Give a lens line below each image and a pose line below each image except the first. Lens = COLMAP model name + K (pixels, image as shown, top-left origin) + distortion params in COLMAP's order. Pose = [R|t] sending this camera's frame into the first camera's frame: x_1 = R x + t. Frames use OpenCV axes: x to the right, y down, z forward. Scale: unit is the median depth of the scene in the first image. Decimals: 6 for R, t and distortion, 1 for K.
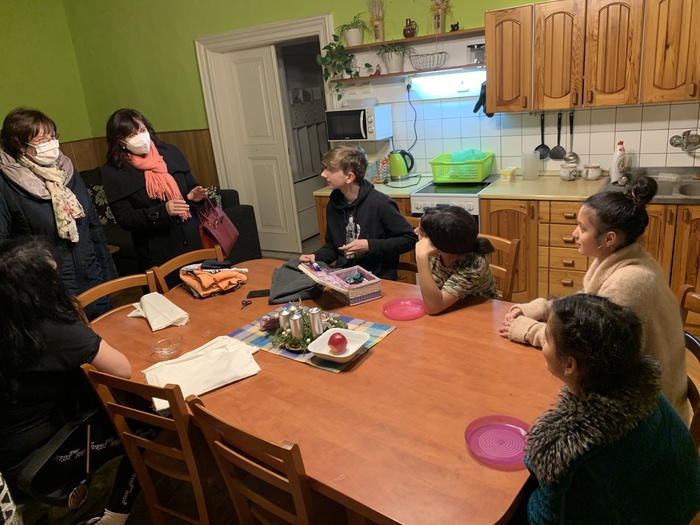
lens RADIAL K [[524.9, 0, 350.0], [0, 524.9, 262.5], [0, 0, 1]] dist [-0.026472, -0.002920]
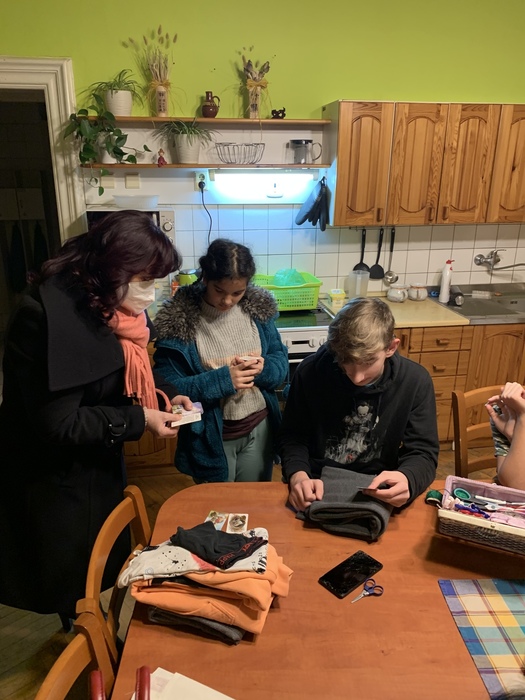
lens RADIAL K [[524.9, 0, 262.5], [0, 524.9, 350.0], [0, 0, 1]] dist [-0.026472, -0.002920]
pose [[0.753907, -0.109519, 0.647788, -0.357620], [0.137417, 0.990485, 0.007529, -0.111346], [-0.642449, 0.083340, 0.761784, 0.450149]]
